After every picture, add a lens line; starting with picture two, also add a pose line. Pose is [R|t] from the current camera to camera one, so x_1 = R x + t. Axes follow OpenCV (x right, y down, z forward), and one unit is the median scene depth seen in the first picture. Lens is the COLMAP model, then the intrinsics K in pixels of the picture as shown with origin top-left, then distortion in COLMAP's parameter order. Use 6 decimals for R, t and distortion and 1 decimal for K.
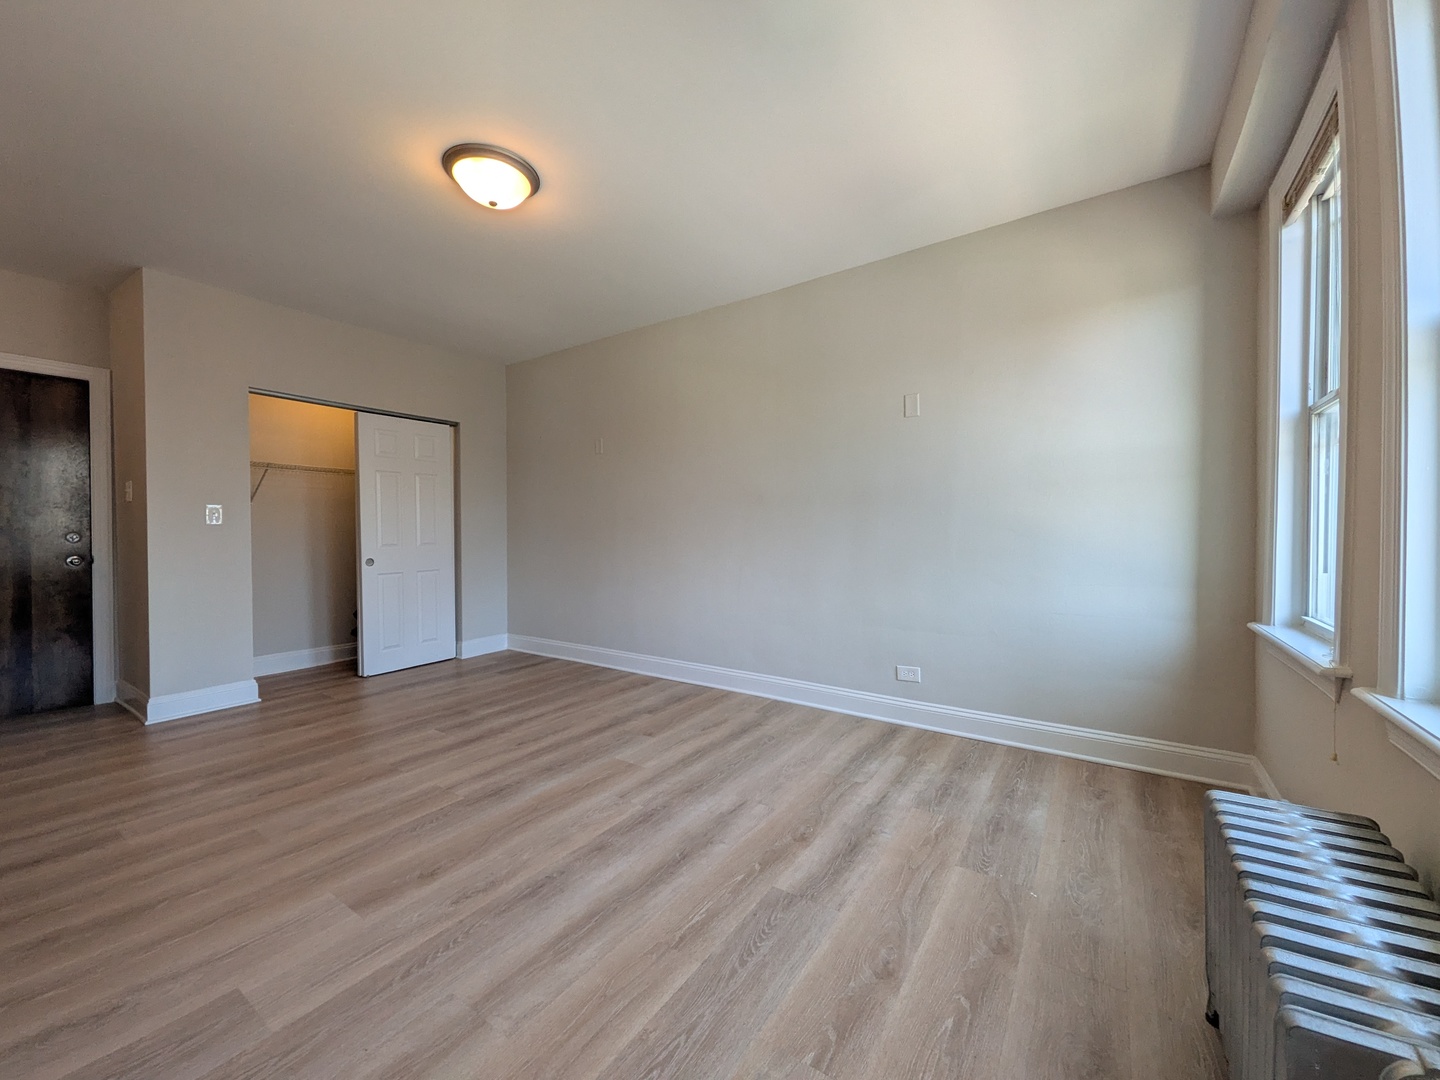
lens RADIAL K [[569.0, 0, 712.9], [0, 569.0, 540.1], [0, 0, 1]] dist [0.022605, -0.010035]
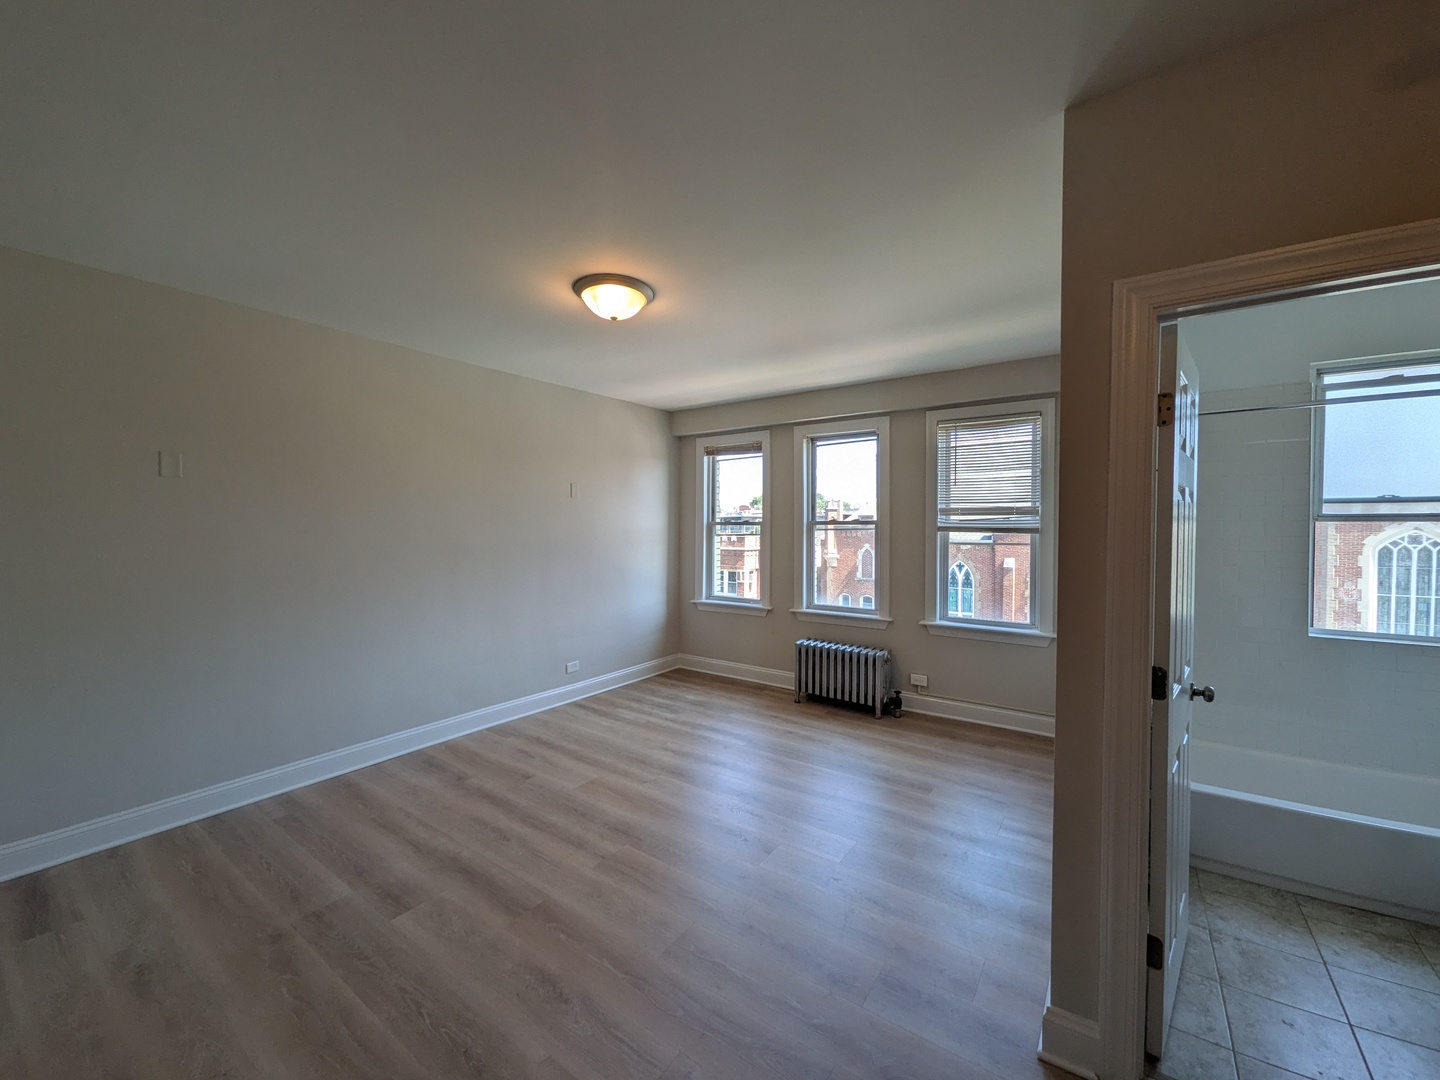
lens RADIAL K [[569.0, 0, 712.9], [0, 569.0, 540.1], [0, 0, 1]] dist [0.022605, -0.010035]
pose [[0.011435, -0.018009, 0.999772, -1.268165], [0.014597, 0.999734, 0.017841, -0.133300], [-0.999828, 0.014390, 0.011695, 0.670986]]
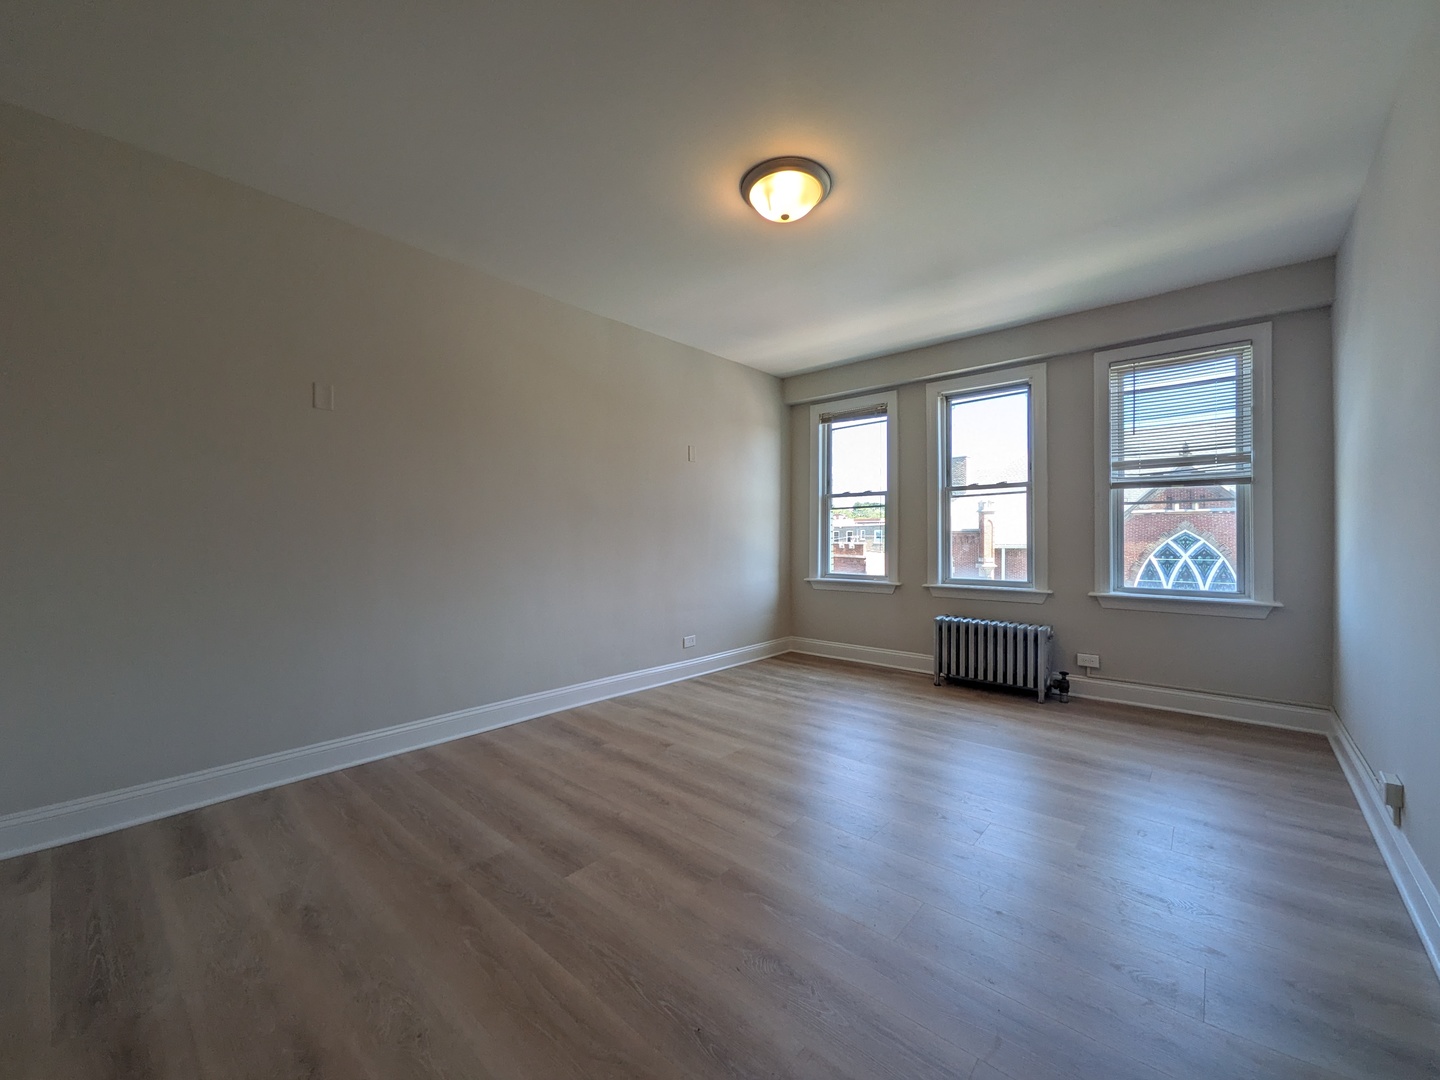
lens RADIAL K [[570.8, 0, 714.9], [0, 570.8, 537.7], [0, 0, 1]] dist [0.008392, -0.000008]
pose [[0.112993, 0.005765, 0.993579, -1.165501], [0.015639, 0.999849, -0.007580, -0.011417], [-0.993473, 0.016396, 0.112885, 0.854113]]
